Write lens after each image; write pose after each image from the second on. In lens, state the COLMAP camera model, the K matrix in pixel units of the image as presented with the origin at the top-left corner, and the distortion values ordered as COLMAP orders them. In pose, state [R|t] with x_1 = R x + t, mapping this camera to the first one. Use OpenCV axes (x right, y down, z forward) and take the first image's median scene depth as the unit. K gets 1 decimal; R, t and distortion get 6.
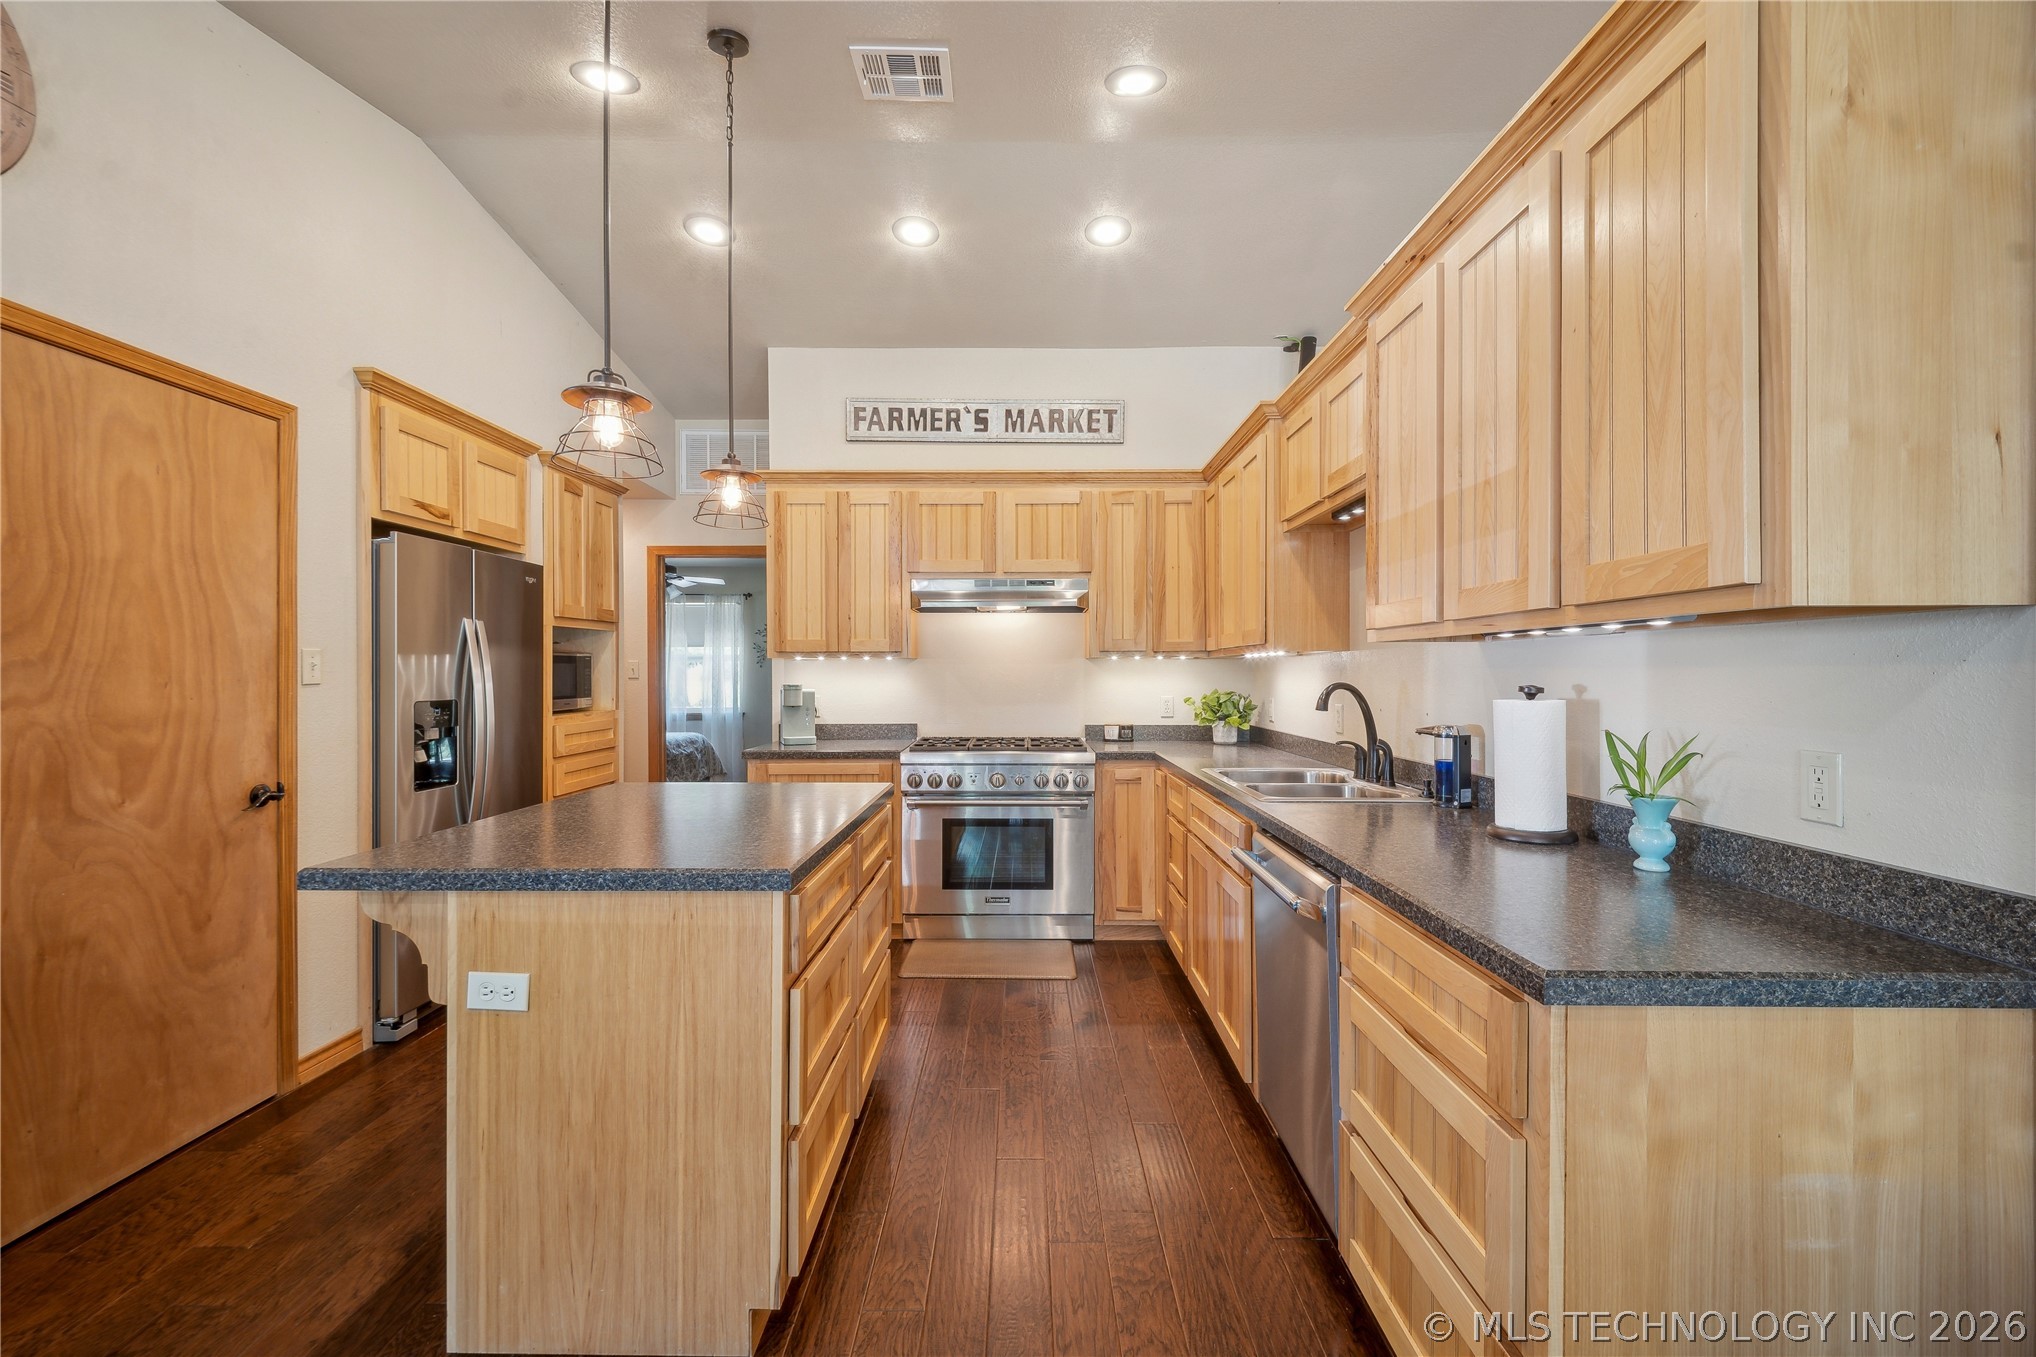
lens RADIAL K [[864.0, 0, 1015.1], [0, 864.0, 678.2], [0, 0, 1]] dist [0.021915, -0.005463]
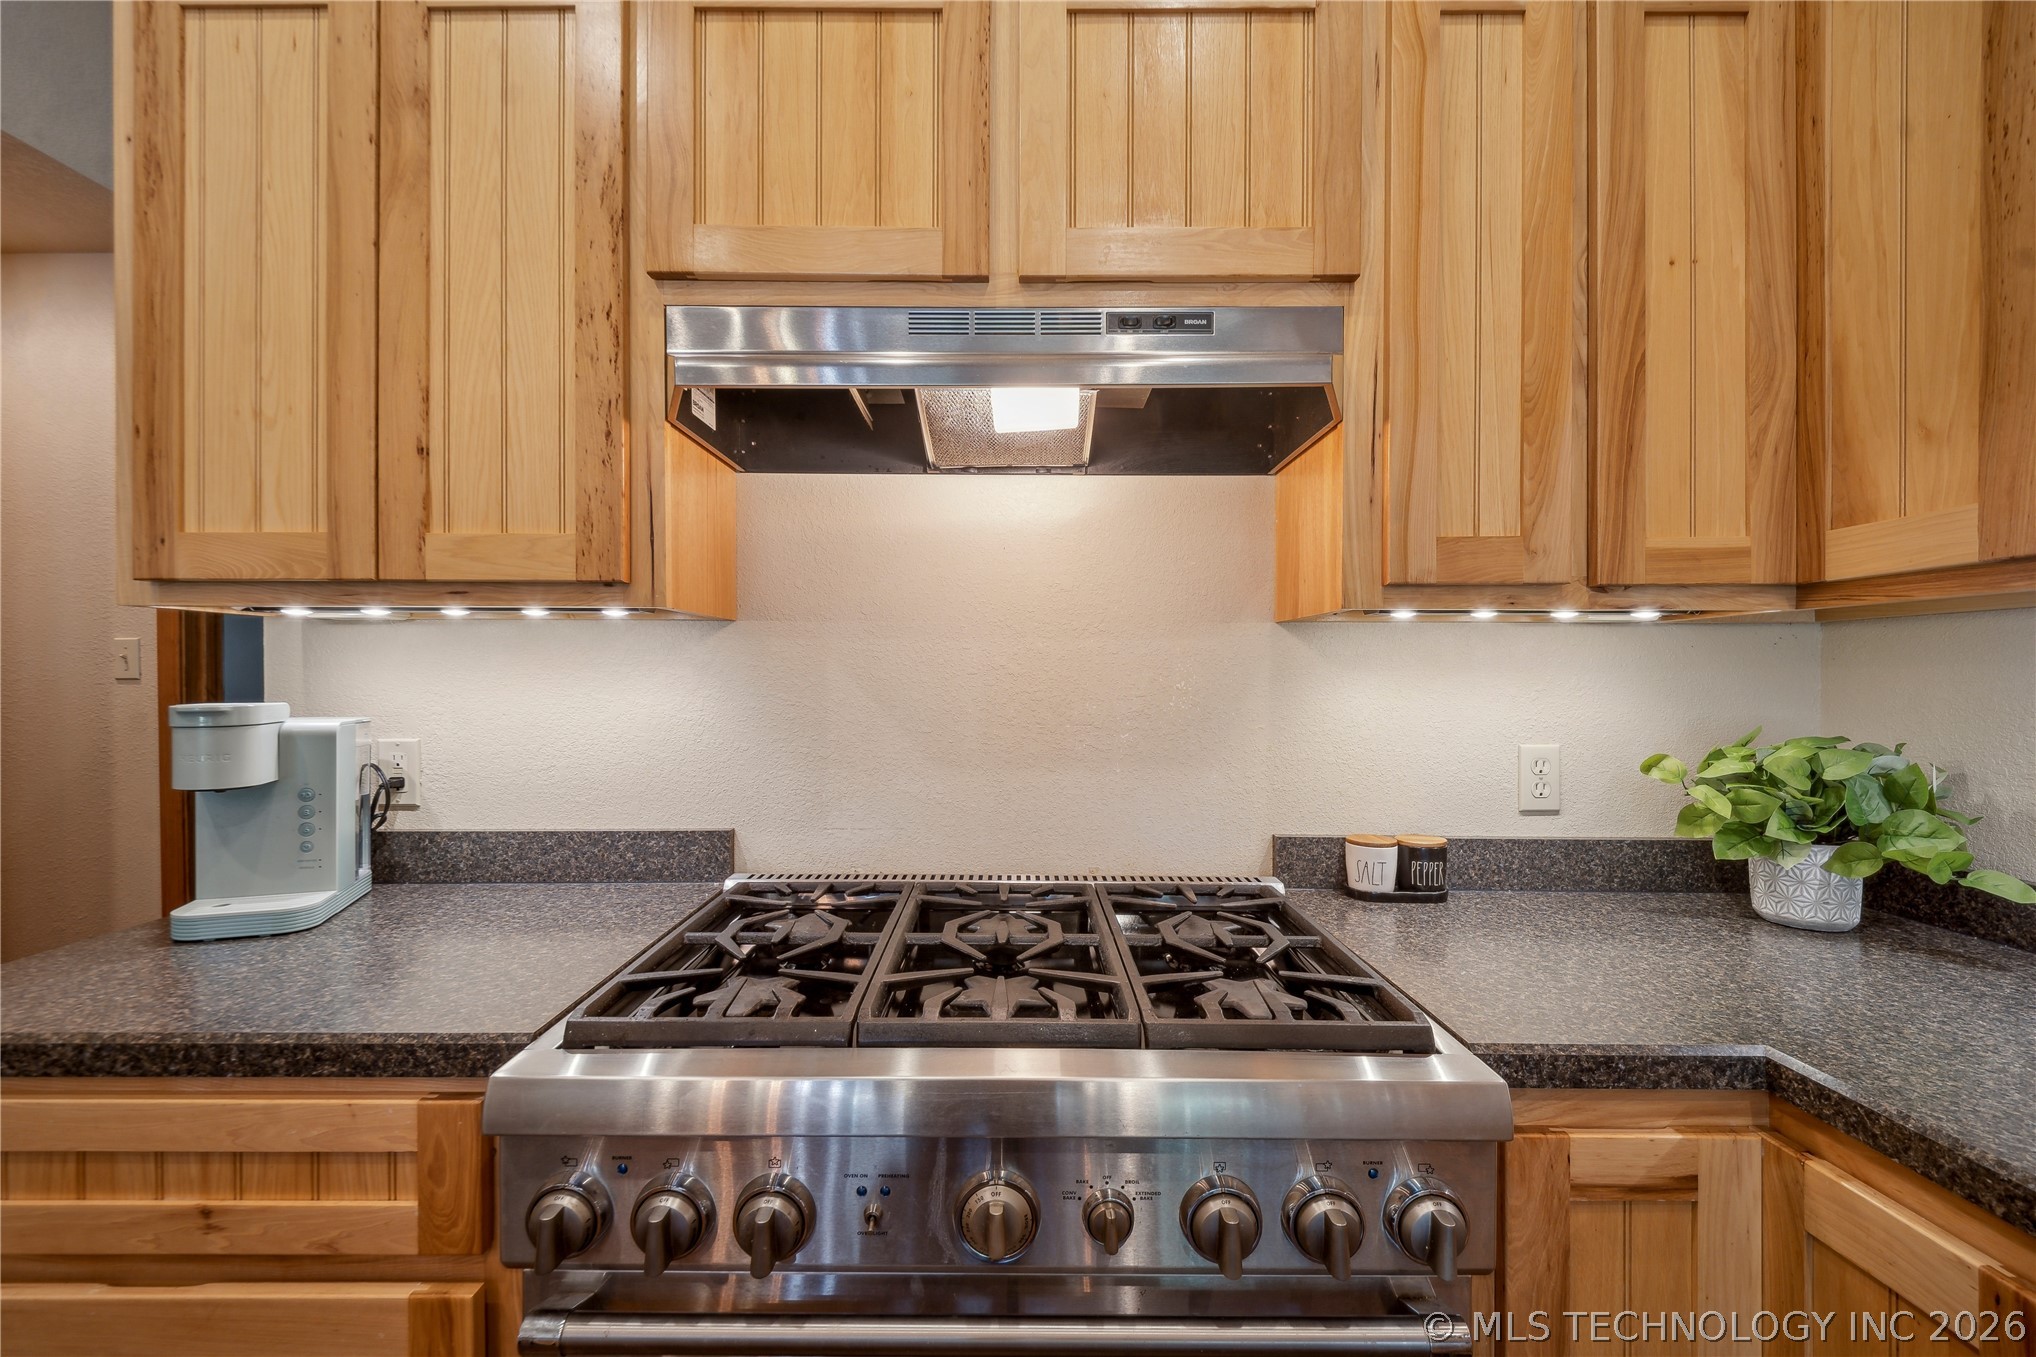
lens RADIAL K [[864.0, 0, 1018.2], [0, 864.0, 667.6], [0, 0, 1]] dist [0.021915, -0.005463]
pose [[0.999986, 0.005224, 0.001146, -0.012931], [-0.005217, 0.999972, -0.005456, -0.004194], [-0.001175, 0.005450, 0.999984, 0.717410]]
